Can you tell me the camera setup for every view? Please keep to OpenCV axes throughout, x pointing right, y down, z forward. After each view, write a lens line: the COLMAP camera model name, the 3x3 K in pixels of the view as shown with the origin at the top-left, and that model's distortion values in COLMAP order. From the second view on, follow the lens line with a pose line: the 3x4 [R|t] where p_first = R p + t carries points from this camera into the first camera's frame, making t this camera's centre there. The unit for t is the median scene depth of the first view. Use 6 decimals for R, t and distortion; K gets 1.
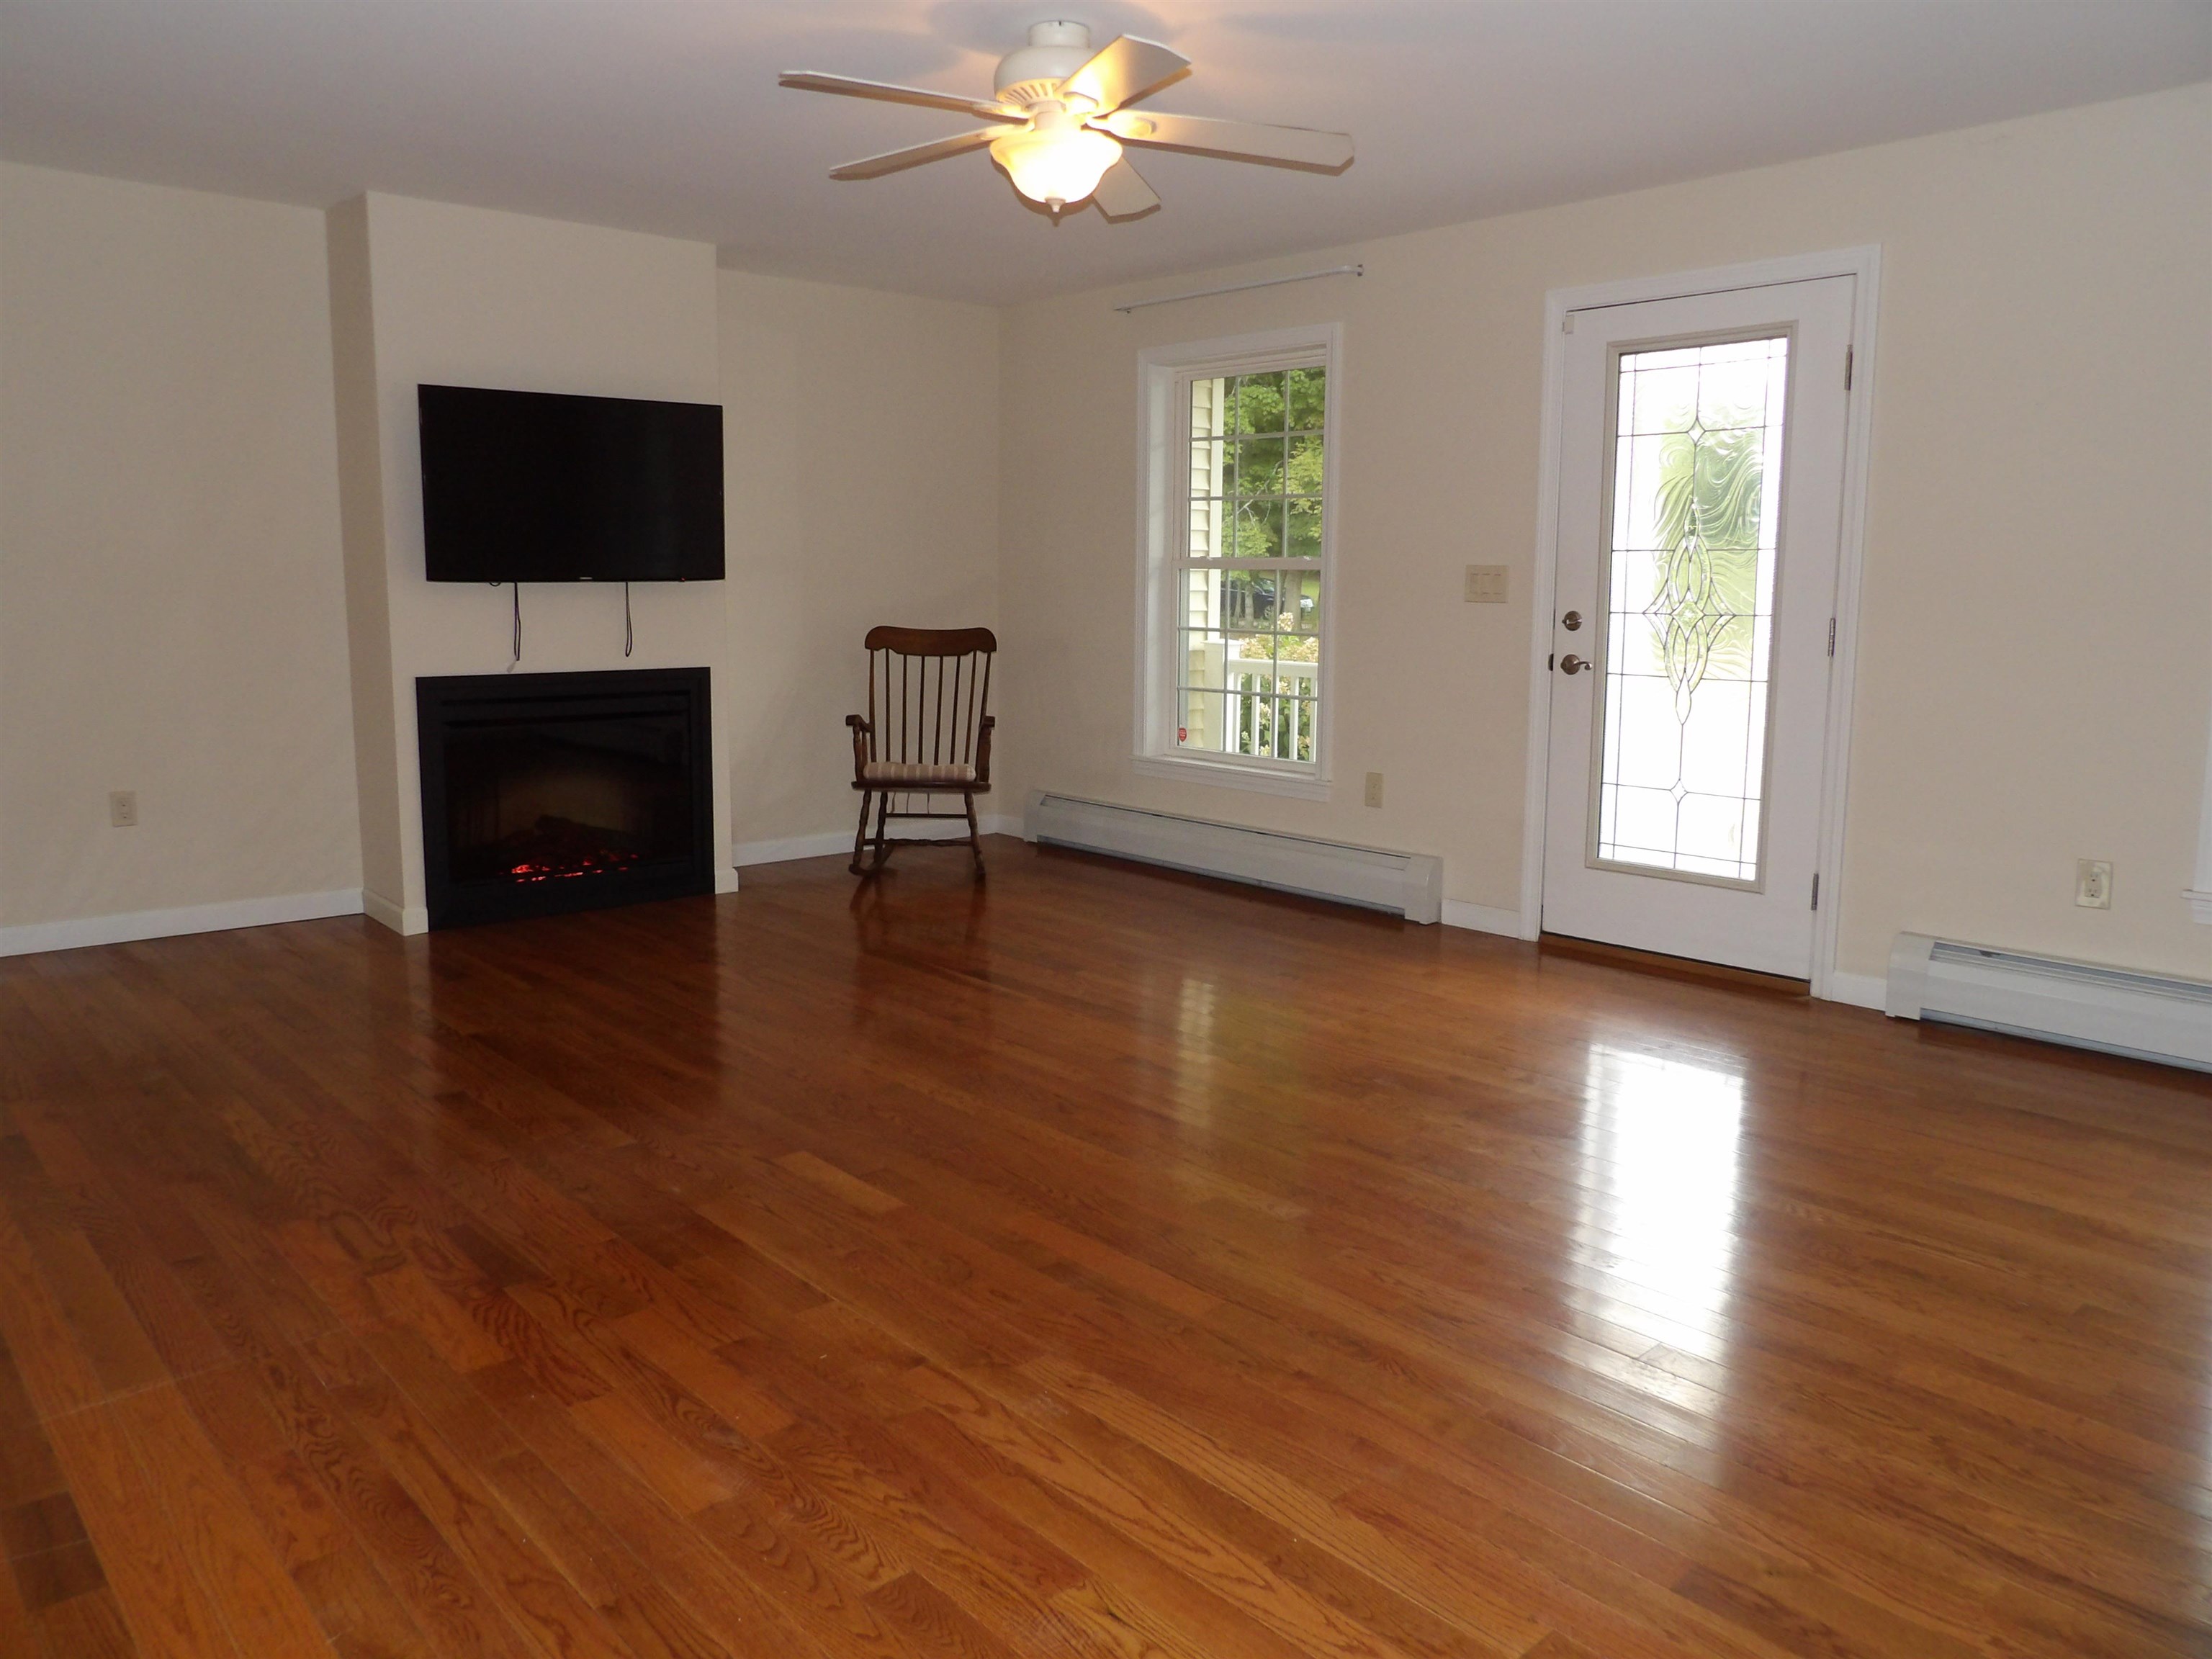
lens RADIAL K [[1627.2, 0, 1107.1], [0, 1627.2, 789.4], [0, 0, 1]] dist [-0.009615, 0.004136]
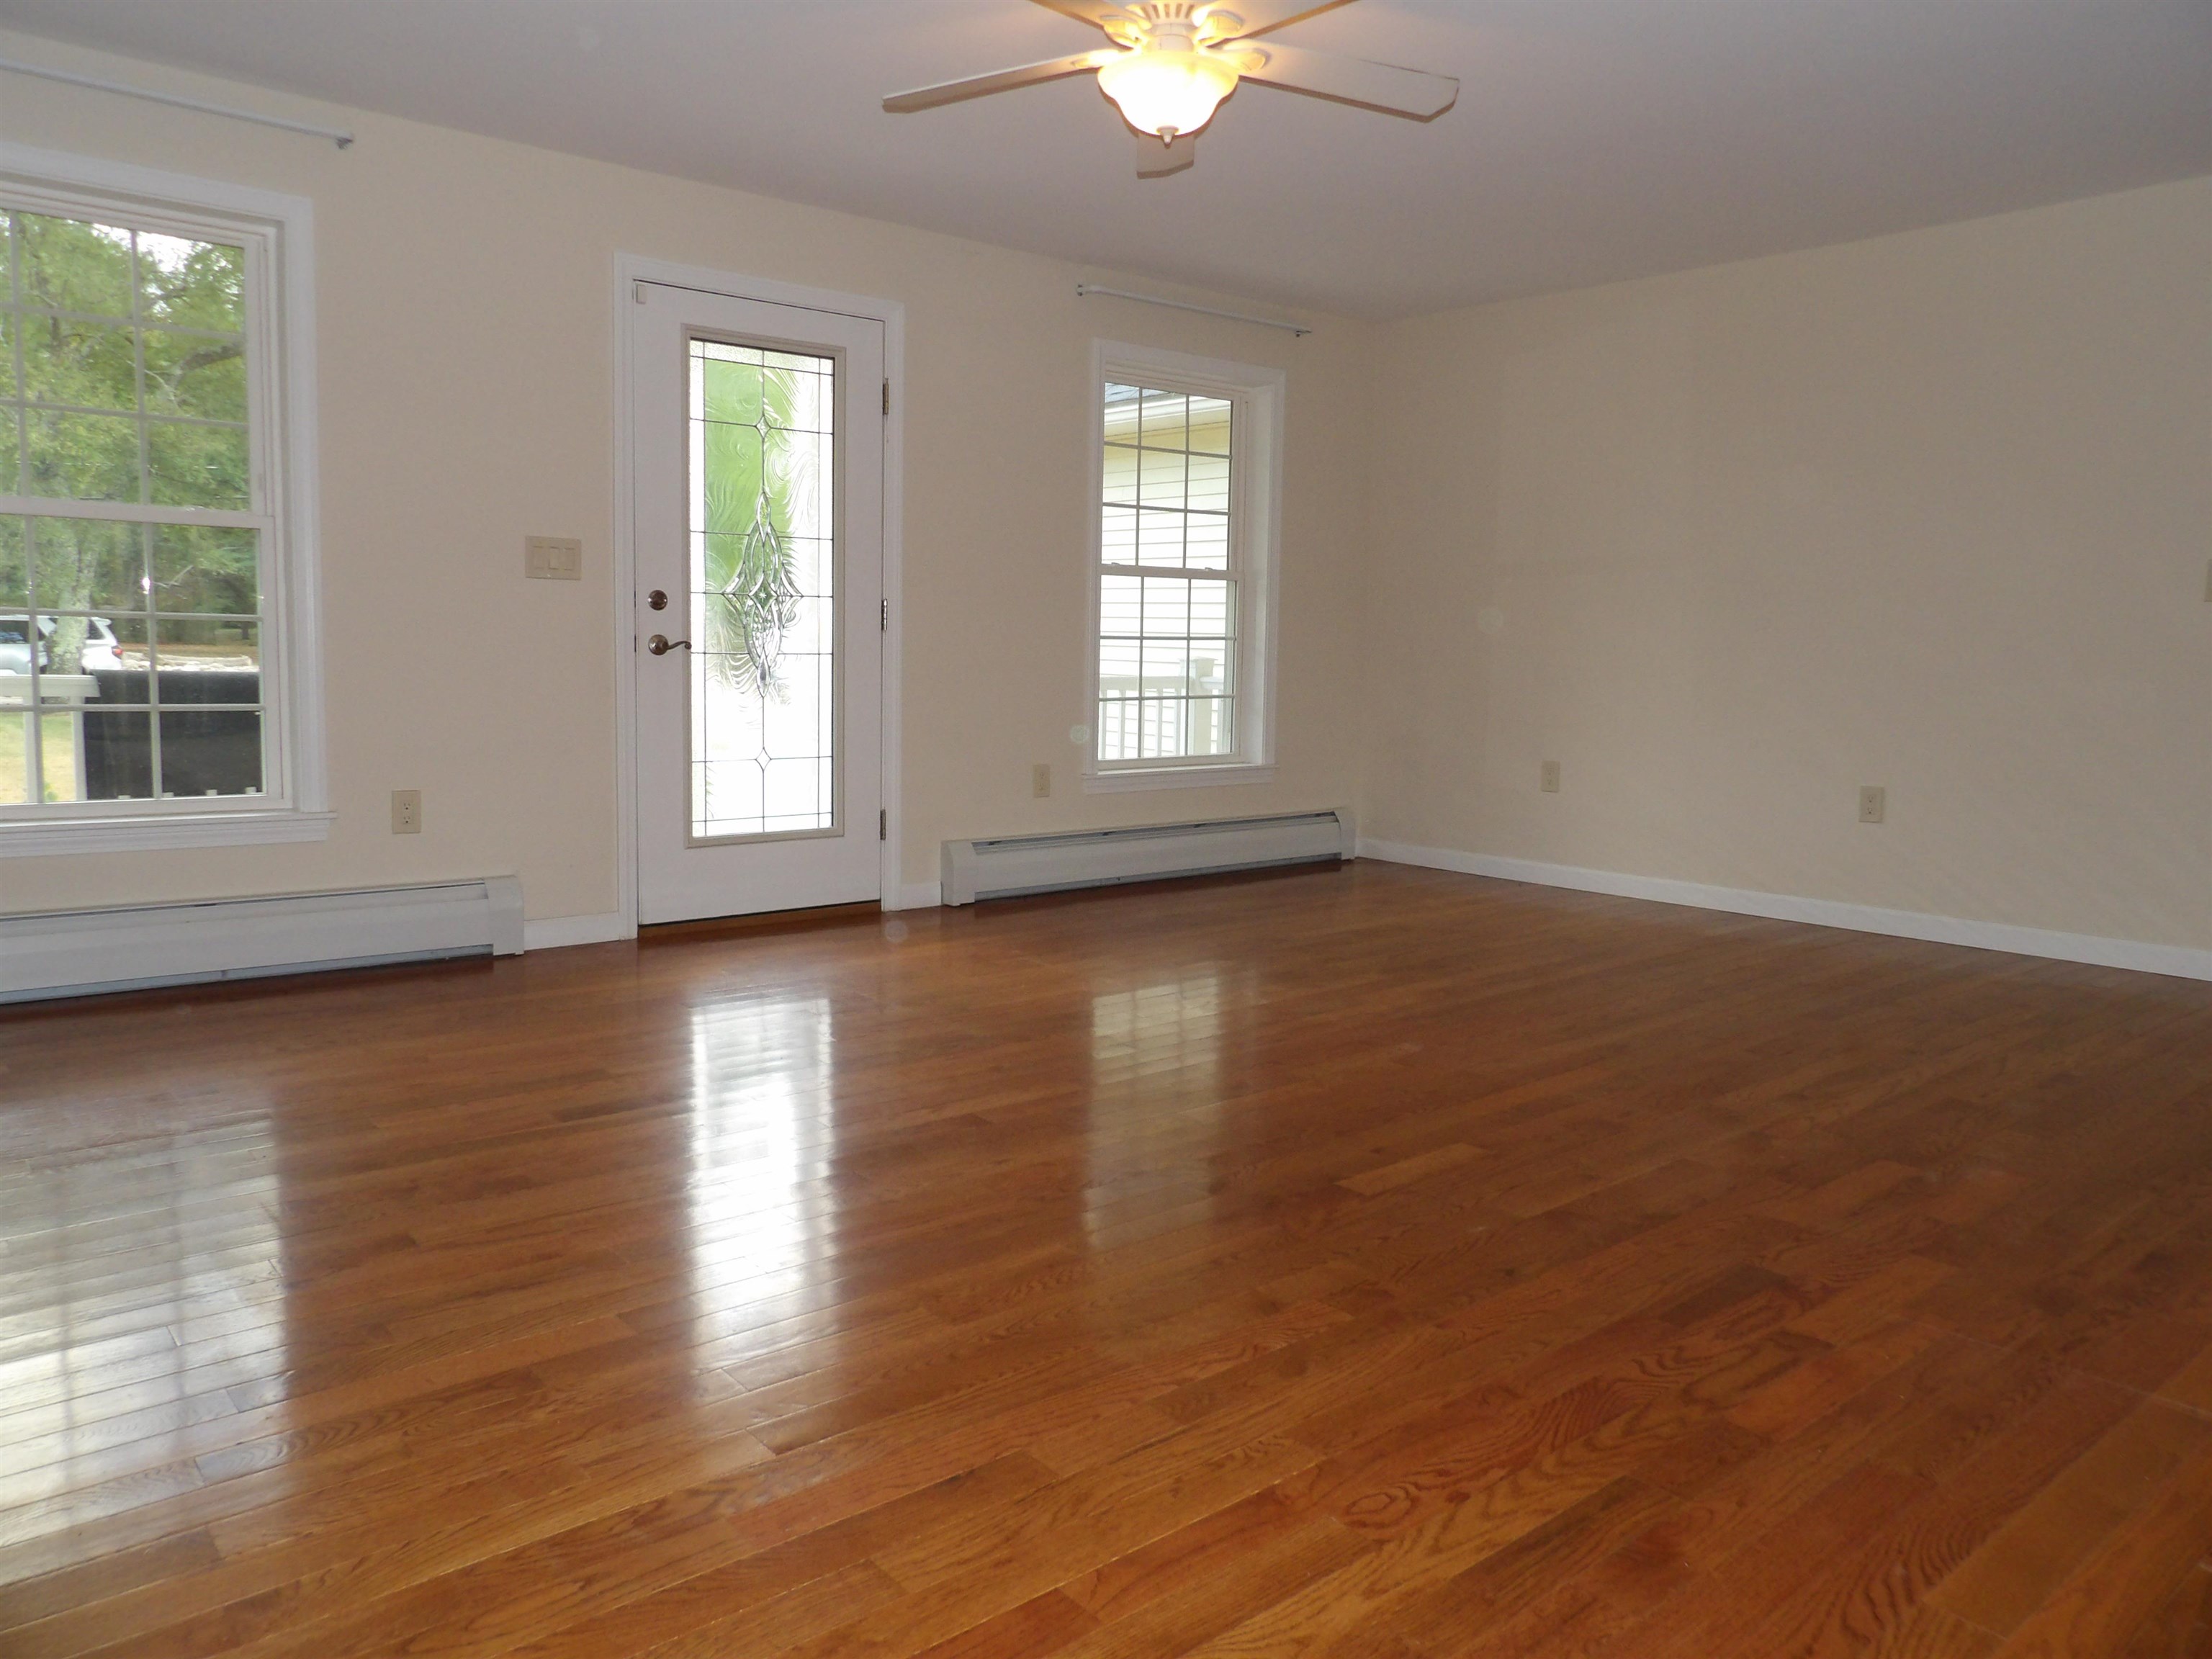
lens RADIAL K [[1573.8, 0, 1114.5], [0, 1573.8, 819.1], [0, 0, 1]] dist [-0.067789, 0.076236]
pose [[0.000986, -0.110593, 0.993865, -0.658721], [0.108953, 0.987961, 0.109828, -0.046724], [-0.994046, 0.108177, 0.013023, 0.724696]]
